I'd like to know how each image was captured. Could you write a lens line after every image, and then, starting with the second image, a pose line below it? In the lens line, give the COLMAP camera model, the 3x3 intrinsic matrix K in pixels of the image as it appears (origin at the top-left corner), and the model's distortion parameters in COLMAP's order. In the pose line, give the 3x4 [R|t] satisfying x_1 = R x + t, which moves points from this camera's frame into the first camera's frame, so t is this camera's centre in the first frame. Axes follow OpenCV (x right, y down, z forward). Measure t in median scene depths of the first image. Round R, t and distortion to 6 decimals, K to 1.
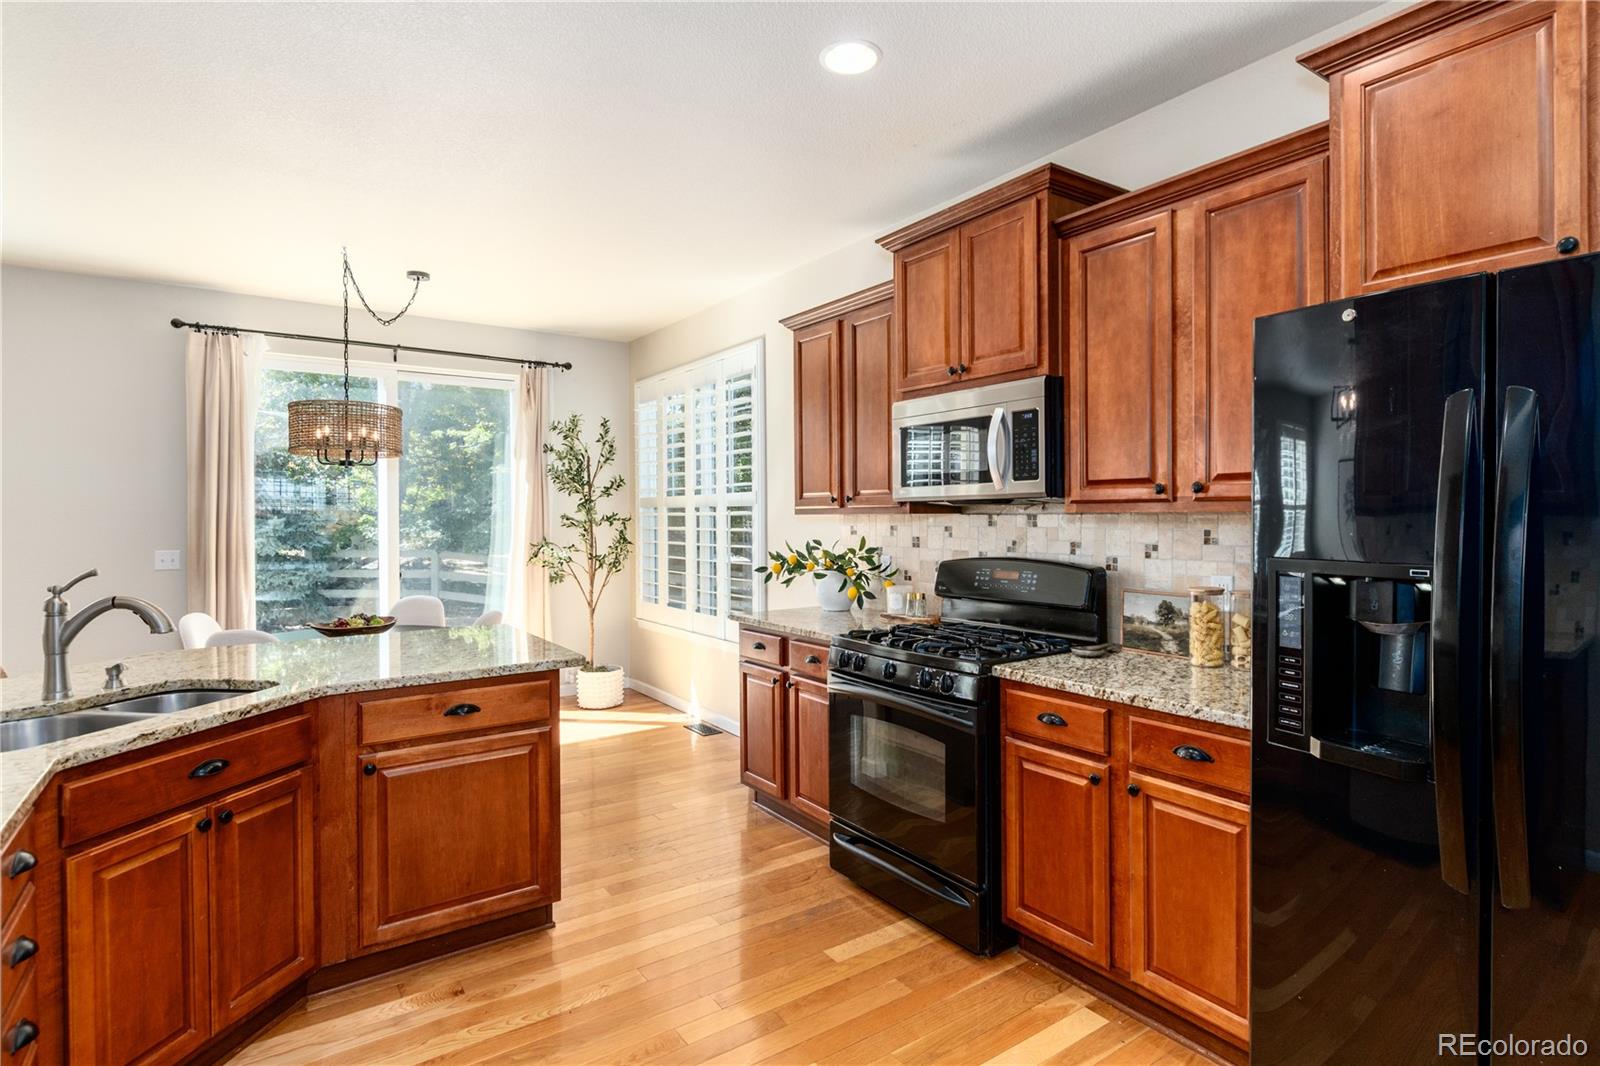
lens RADIAL K [[807.0, 0, 793.2], [0, 807.0, 517.8], [0, 0, 1]] dist [0.002308, 0.000191]
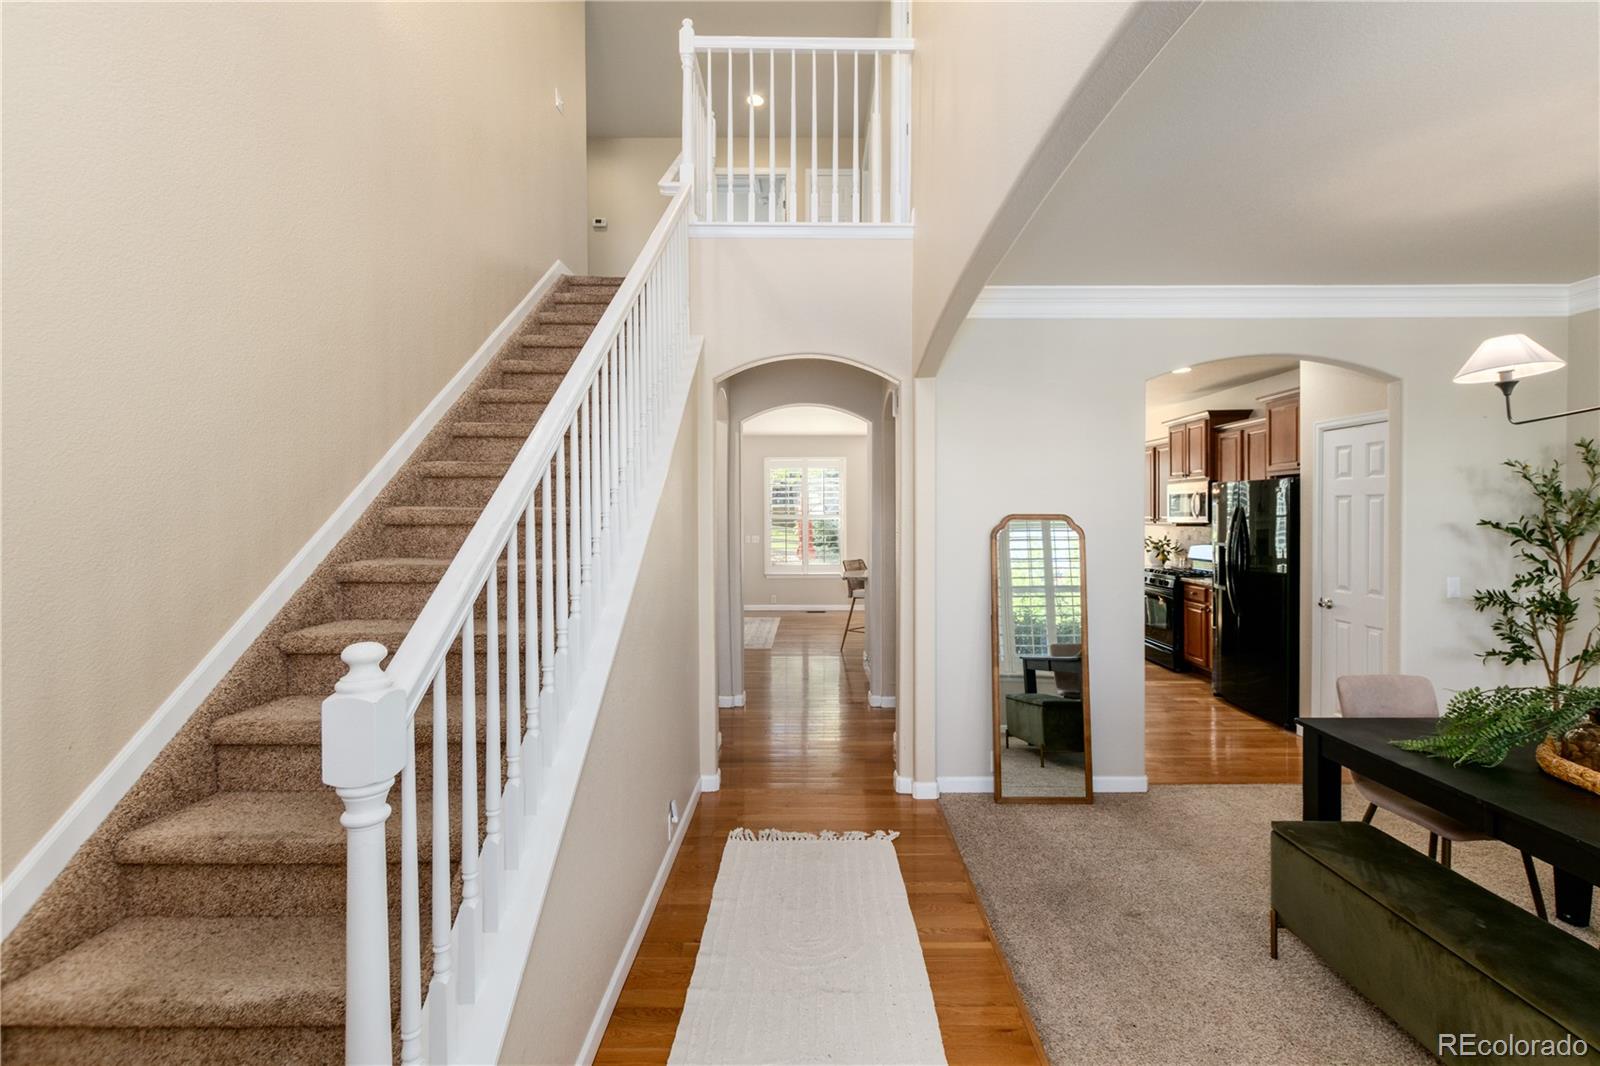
lens RADIAL K [[705.4, 0, 819.2], [0, 705.4, 516.7], [0, 0, 1]] dist [0.005045, -0.002803]
pose [[0.810743, 0.000139, -0.585402, 0.647029], [0.001388, 0.999997, 0.002159, -0.051765], [0.585401, -0.002563, 0.810740, -1.806175]]
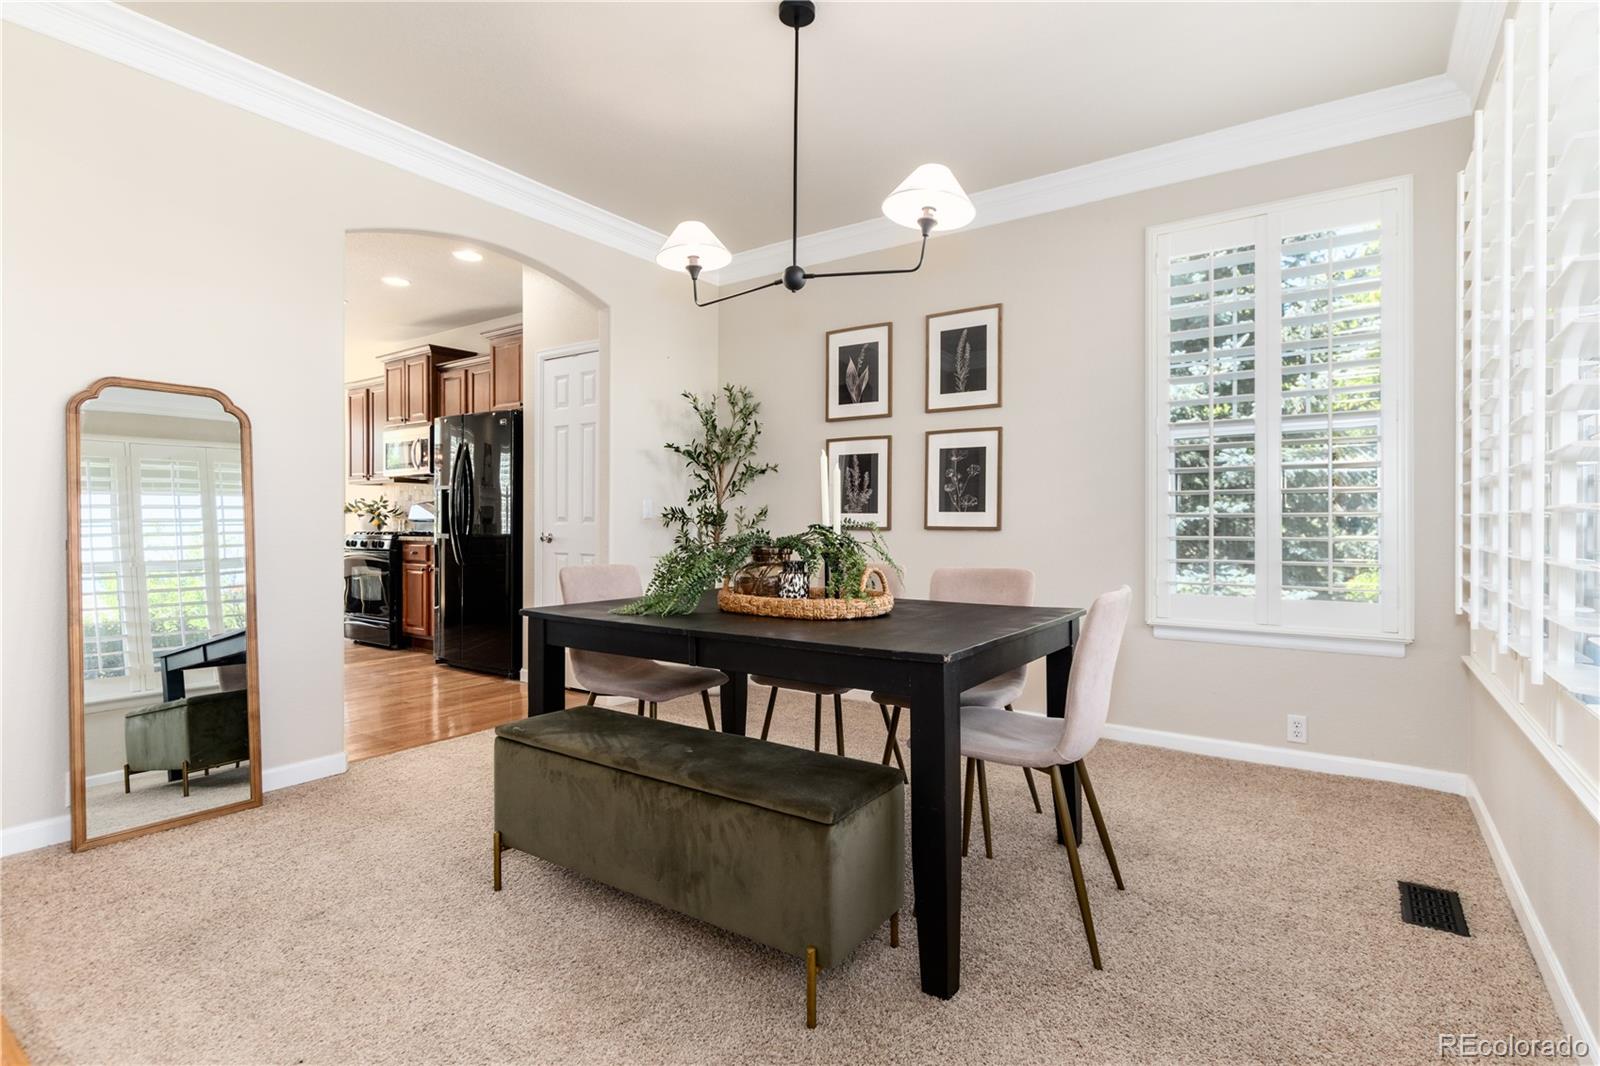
lens RADIAL K [[759.2, 0, 798.0], [0, 759.2, 532.4], [0, 0, 1]] dist [0.011224, -0.003742]
pose [[0.948757, -0.001249, 0.316005, 0.635098], [0.001902, 0.999997, -0.001758, 0.162614], [-0.316002, 0.002269, 0.948756, -1.571557]]
